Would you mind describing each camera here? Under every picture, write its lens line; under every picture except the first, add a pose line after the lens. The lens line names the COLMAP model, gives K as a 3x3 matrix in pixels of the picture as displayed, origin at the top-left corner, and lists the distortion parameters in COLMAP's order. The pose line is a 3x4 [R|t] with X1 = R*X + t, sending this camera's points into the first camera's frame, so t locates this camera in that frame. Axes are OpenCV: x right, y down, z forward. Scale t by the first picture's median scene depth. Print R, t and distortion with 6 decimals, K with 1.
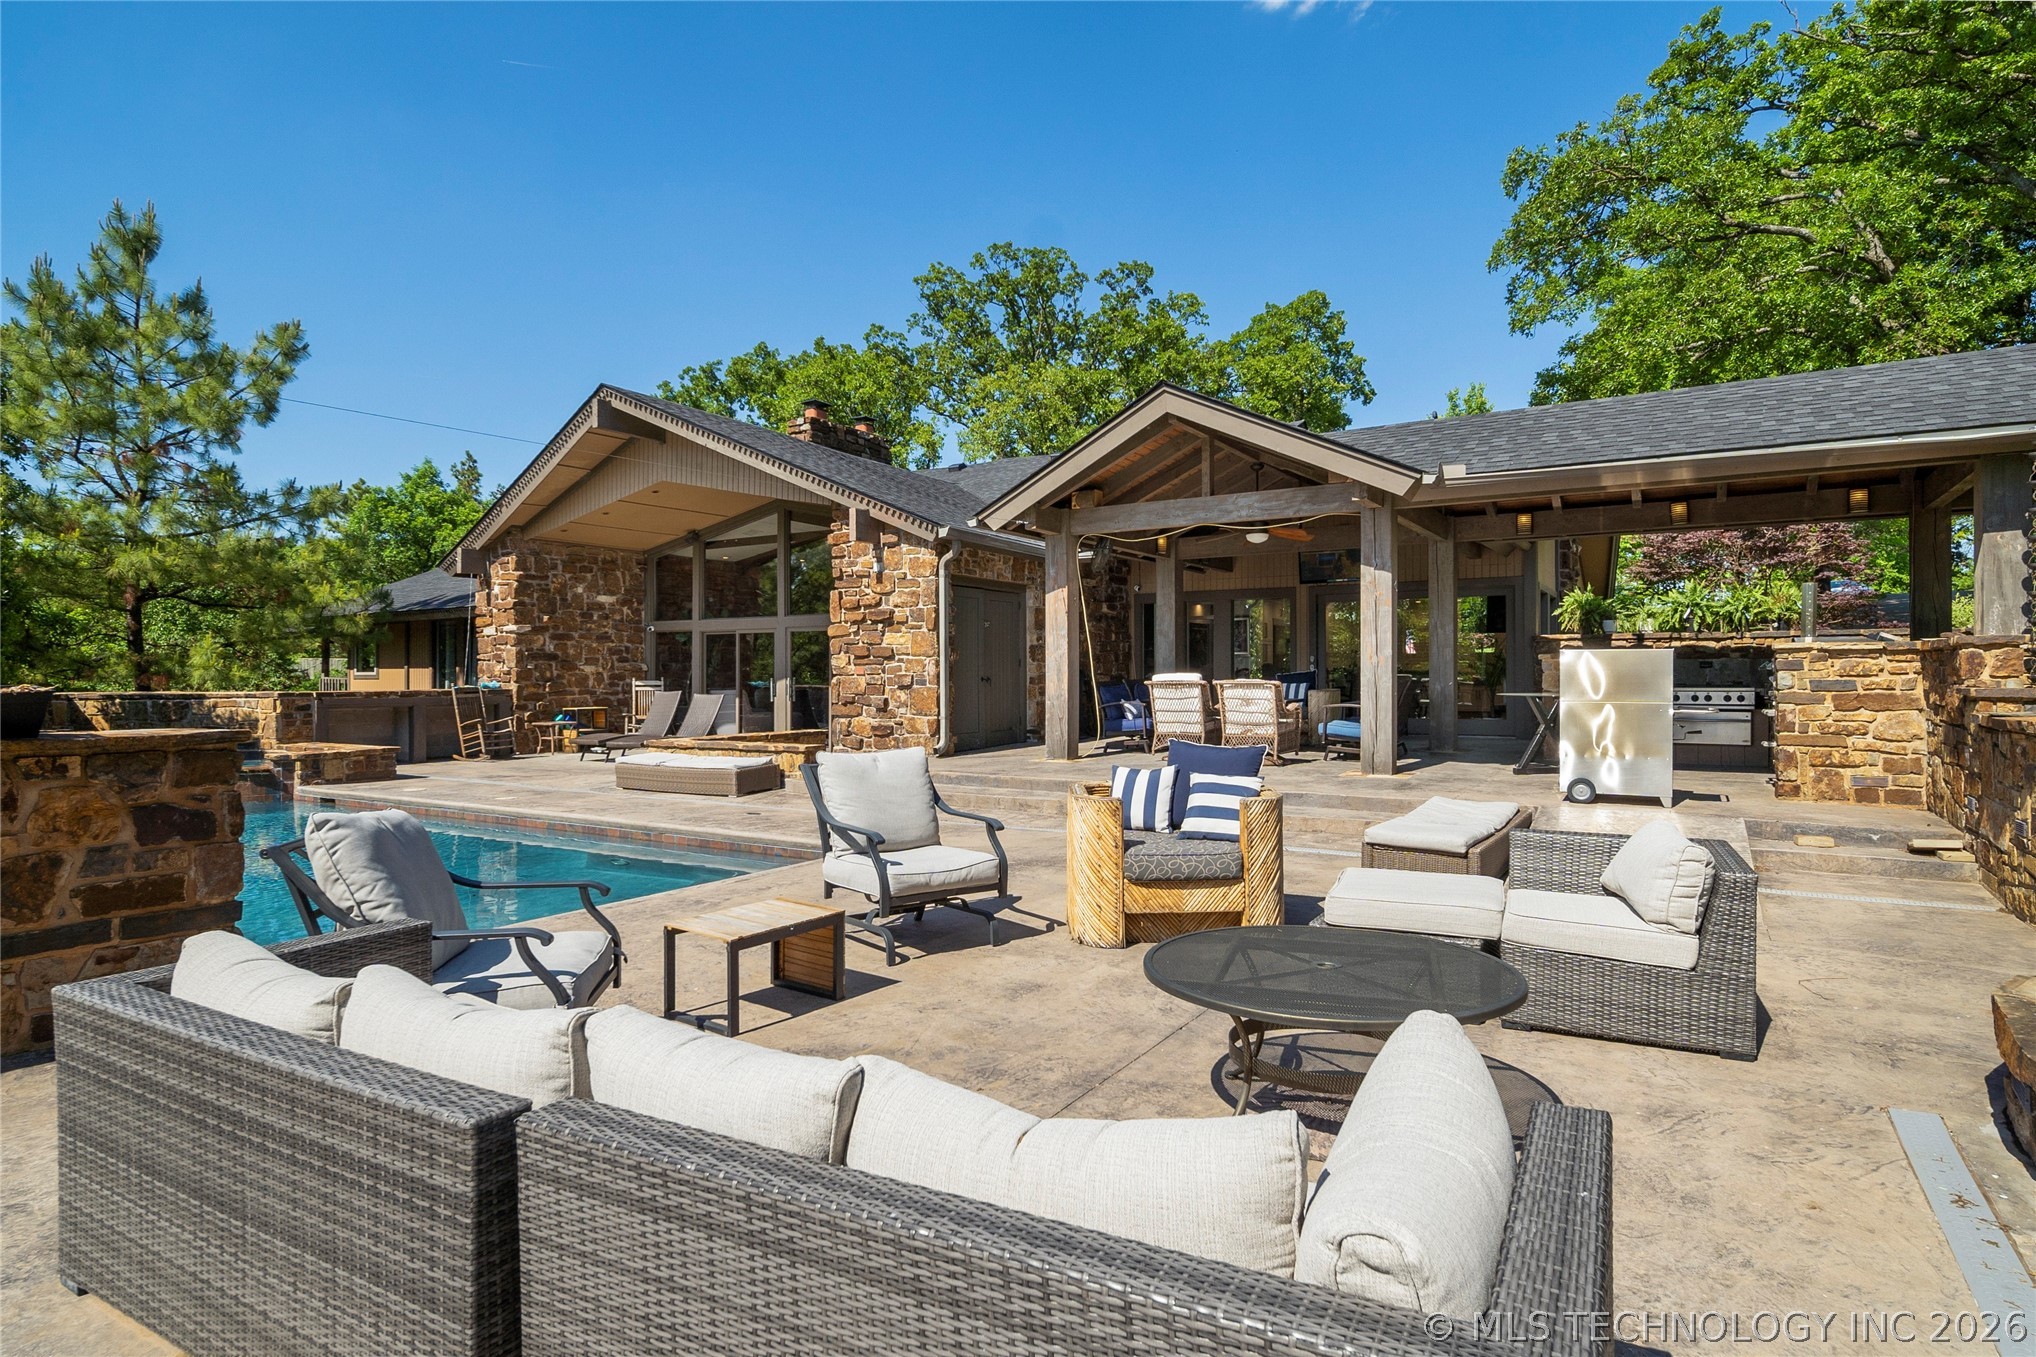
lens RADIAL K [[1099.4, 0, 1021.7], [0, 1099.4, 683.0], [0, 0, 1]] dist [-0.001323, -0.000409]
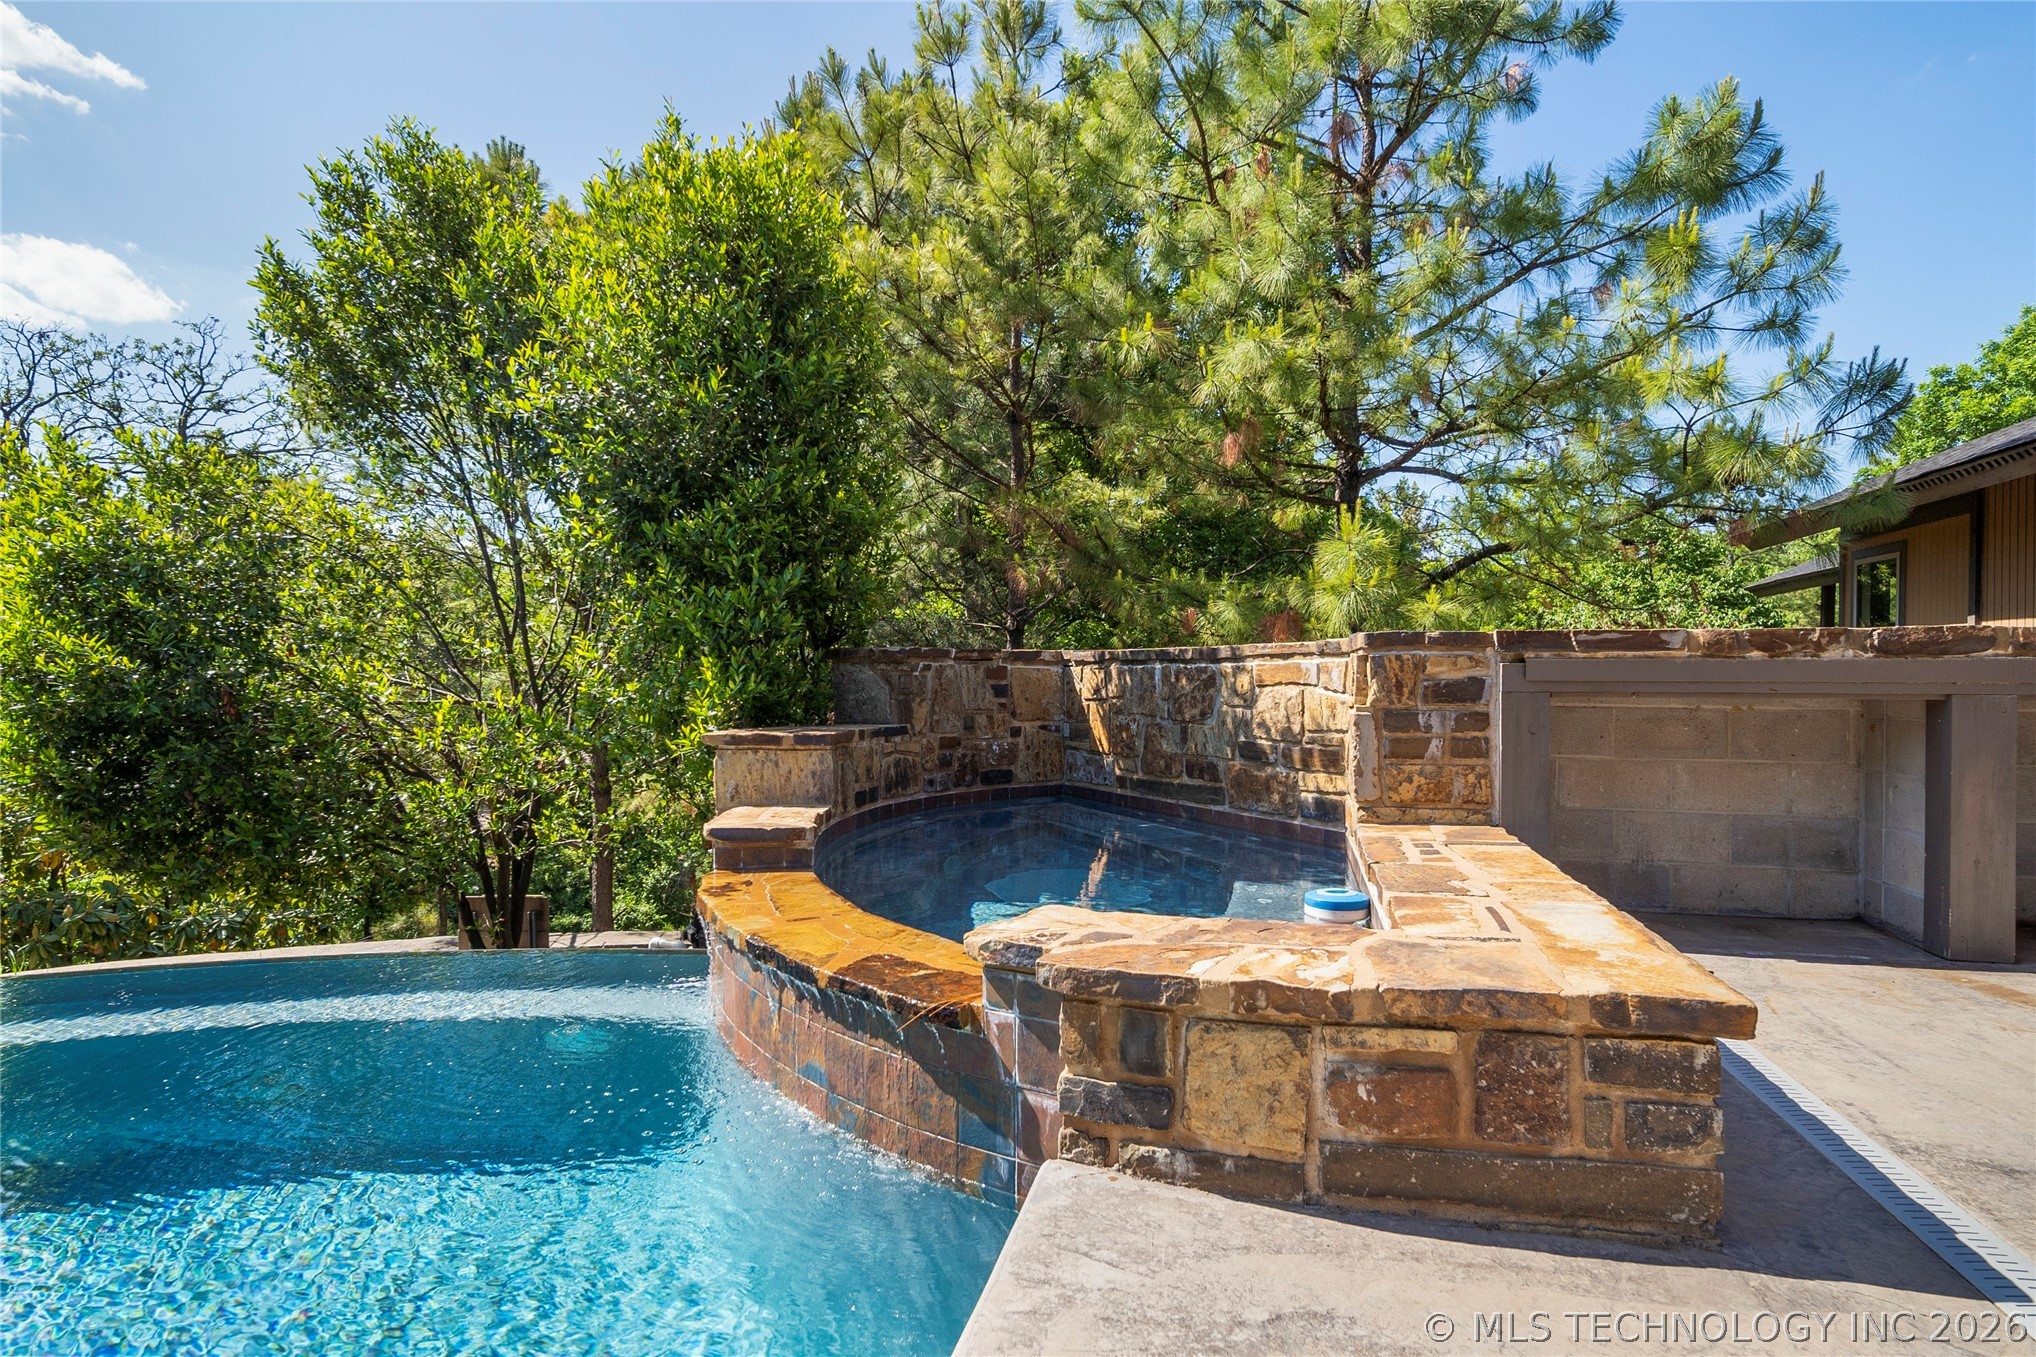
lens RADIAL K [[1099.4, 0, 1018.4], [0, 1099.4, 679.0], [0, 0, 1]] dist [-0.001323, -0.000409]
pose [[0.323778, 0.003928, -0.946125, -0.683406], [-0.008198, 0.999965, 0.001346, 0.031429], [0.946098, 0.007321, 0.323799, 1.268929]]
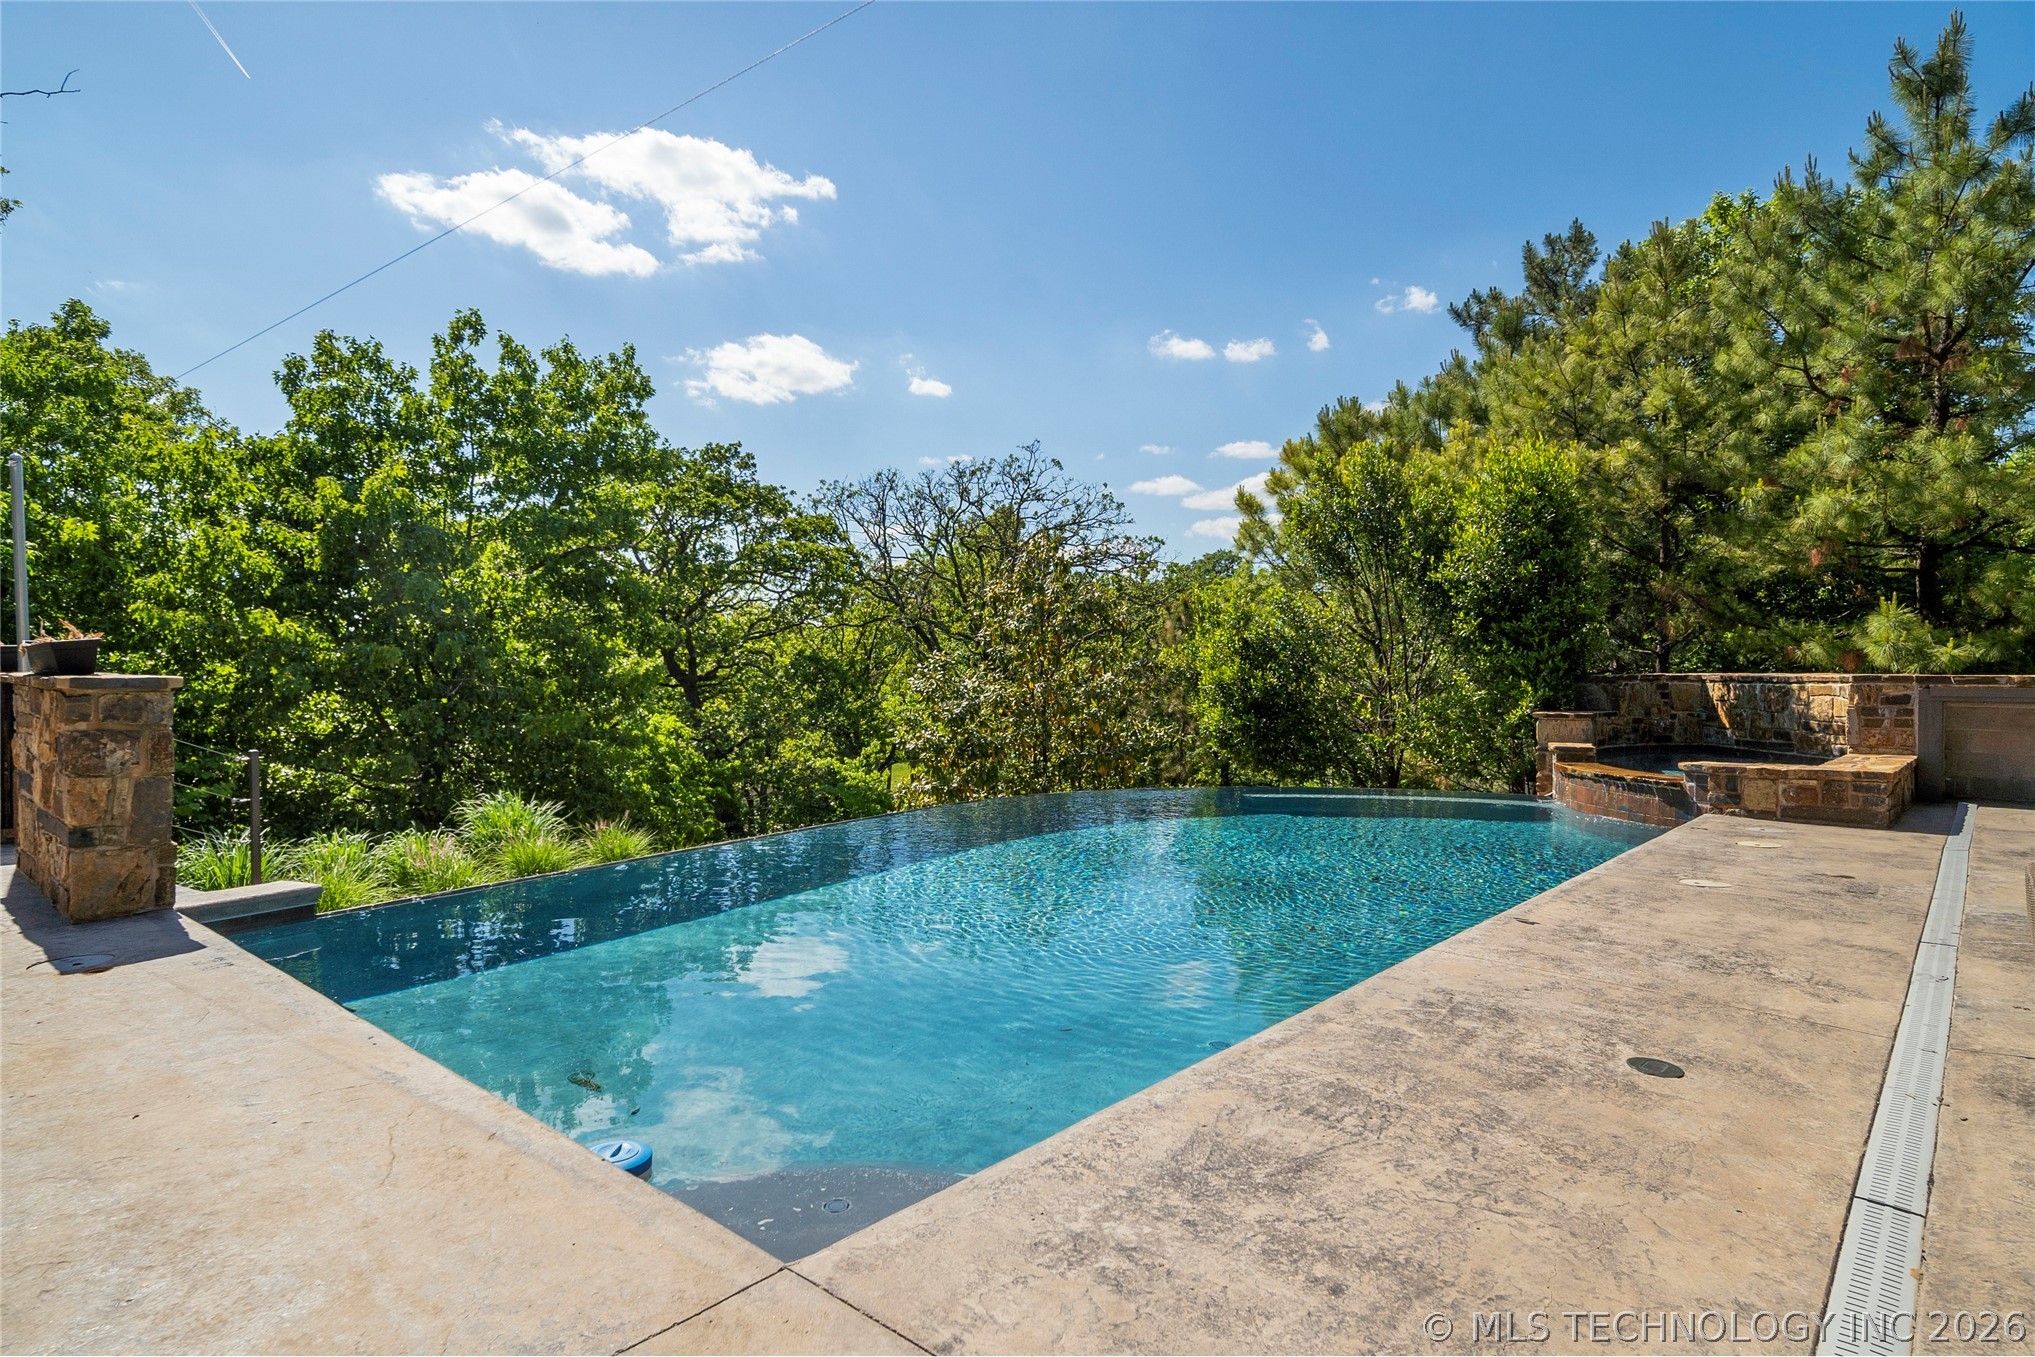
lens RADIAL K [[1098.8, 0, 1006.6], [0, 1098.8, 671.4], [0, 0, 1]] dist [-0.001323, -0.000409]
pose [[-0.181322, 0.003859, -0.983416, 0.096735], [-0.005254, 0.999974, 0.004893, 0.008982], [0.983410, 0.006054, -0.181297, 0.947008]]
